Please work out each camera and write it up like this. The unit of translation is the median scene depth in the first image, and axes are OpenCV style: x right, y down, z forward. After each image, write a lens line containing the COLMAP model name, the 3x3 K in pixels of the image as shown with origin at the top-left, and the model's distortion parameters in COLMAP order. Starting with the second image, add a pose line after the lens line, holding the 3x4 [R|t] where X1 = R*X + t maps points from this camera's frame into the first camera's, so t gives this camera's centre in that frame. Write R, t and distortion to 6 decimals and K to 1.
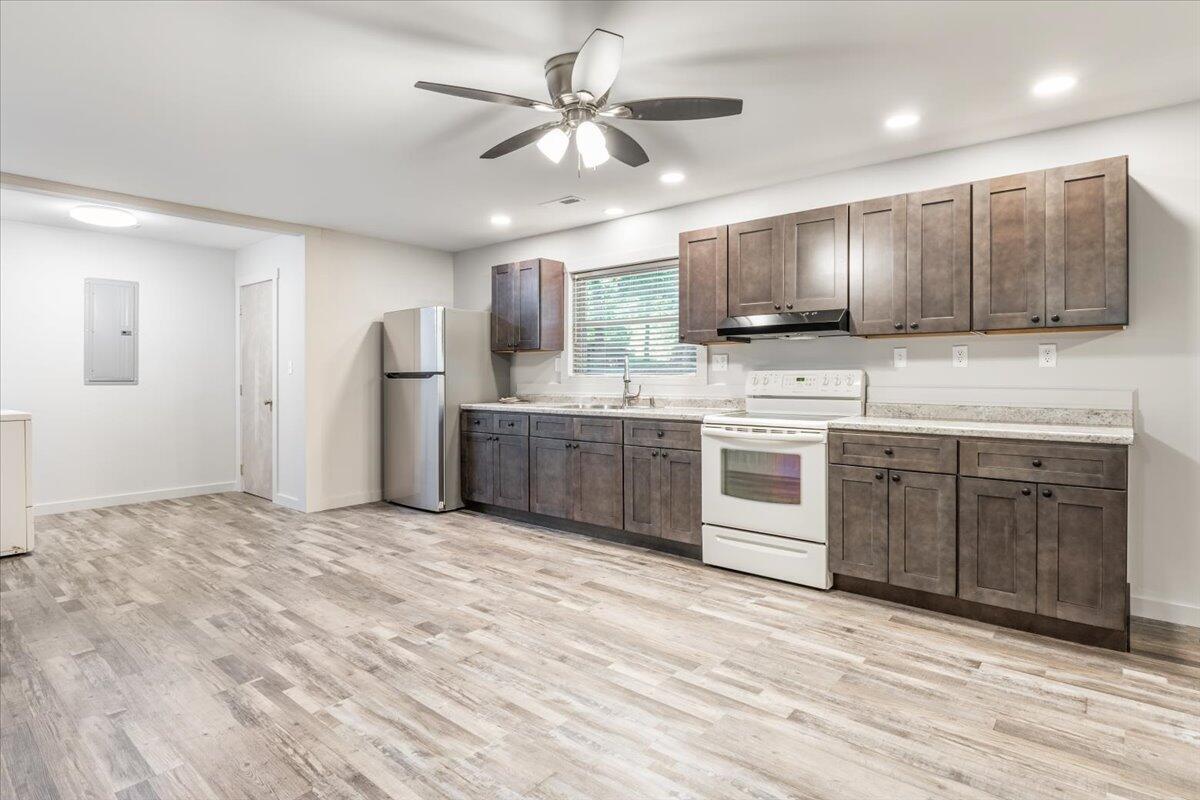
lens RADIAL K [[610.6, 0, 579.2], [0, 610.6, 380.1], [0, 0, 1]] dist [-0.011760, -0.000475]
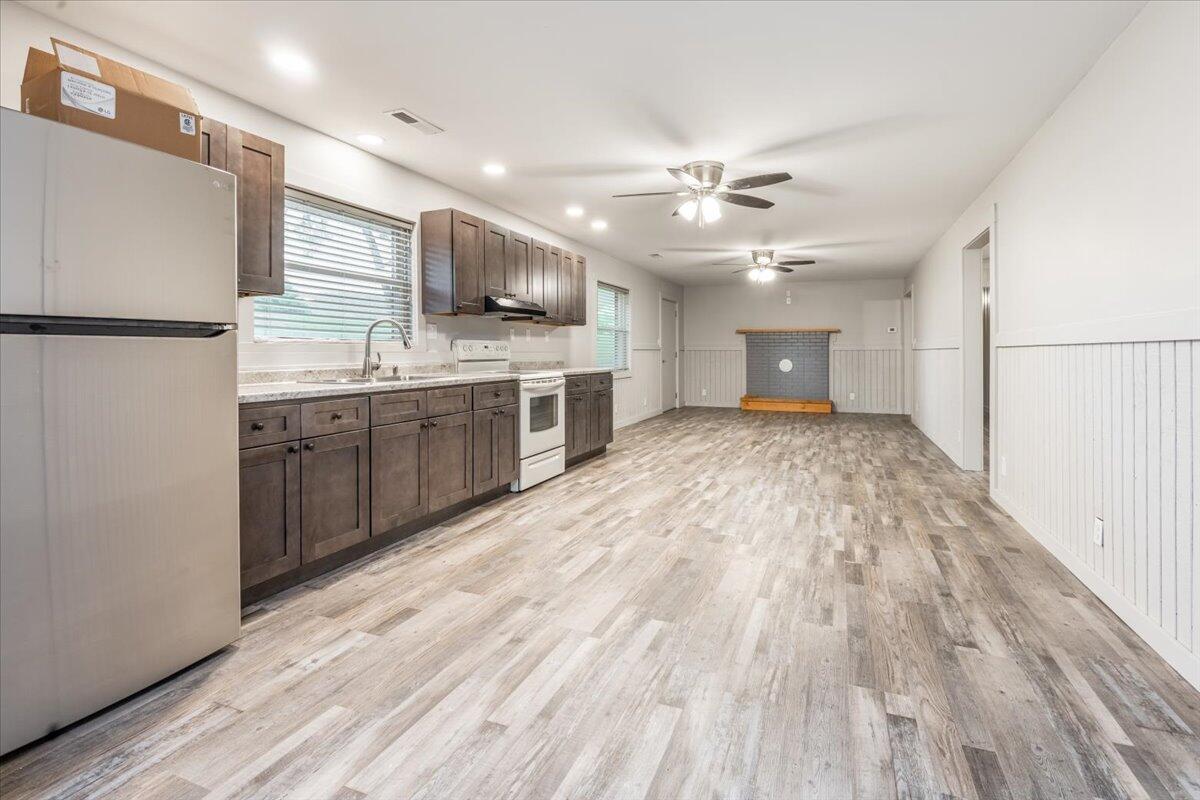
lens RADIAL K [[609.9, 0, 599.5], [0, 609.9, 350.5], [0, 0, 1]] dist [-0.003873, -0.000291]
pose [[-0.339149, 0.005429, 0.940717, -1.163212], [0.007998, 0.999964, -0.002888, 0.014656], [-0.940699, 0.006544, -0.339180, 1.419375]]
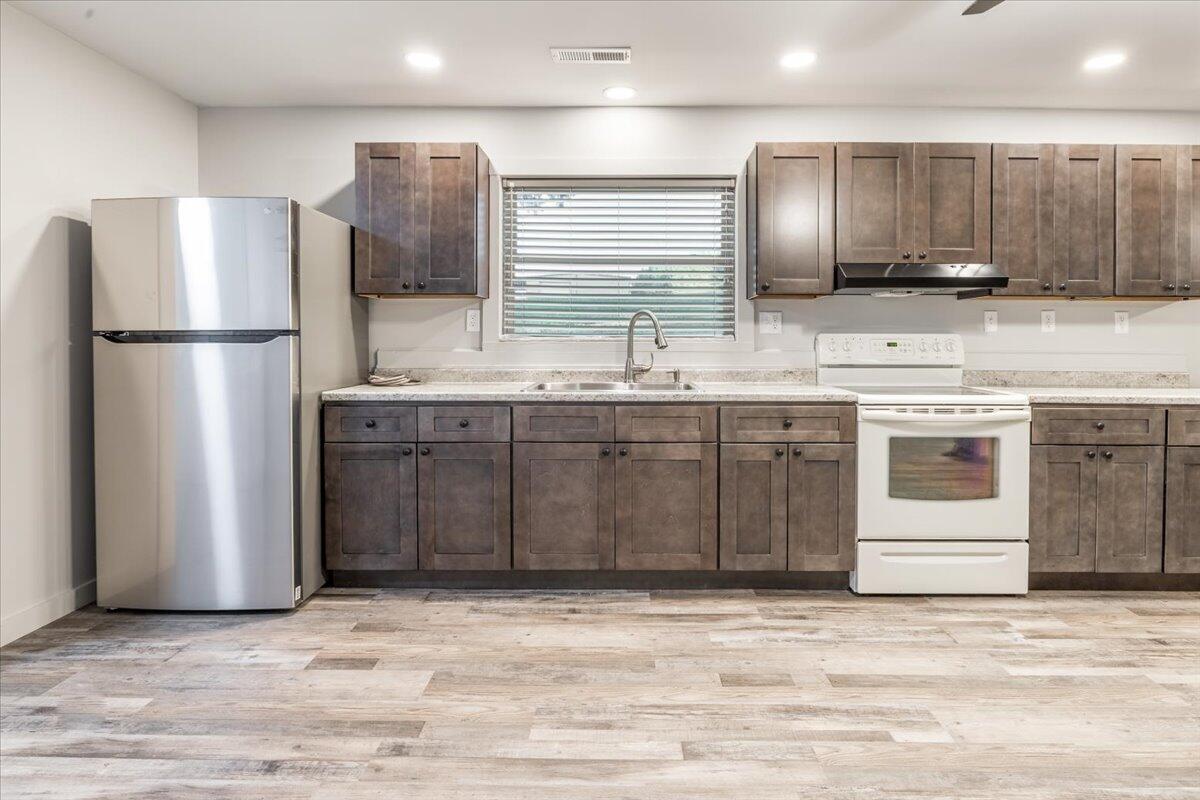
lens RADIAL K [[634.3, 0, 598.6], [0, 634.3, 347.0], [0, 0, 1]] dist [-0.007456, -0.000765]
pose [[0.761498, -0.005542, 0.648144, -0.591881], [-0.000182, 0.999962, 0.008763, -0.006416], [-0.648168, -0.006791, 0.761467, 0.693111]]
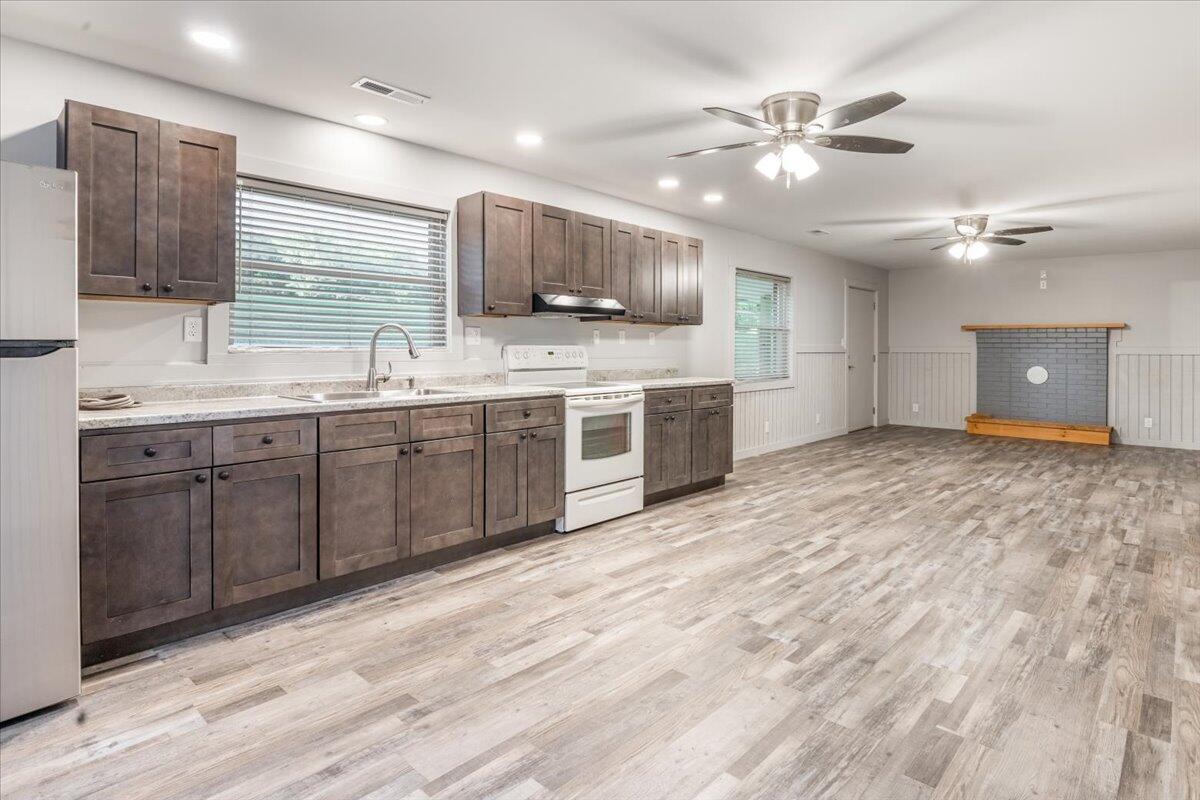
lens RADIAL K [[661.5, 0, 589.7], [0, 661.5, 349.8], [0, 0, 1]] dist [-0.006000, -0.001489]
pose [[0.028553, -0.001208, 0.999592, -1.017283], [0.003289, 0.999994, 0.001114, -0.010572], [-0.999587, 0.003256, 0.028557, 1.033944]]
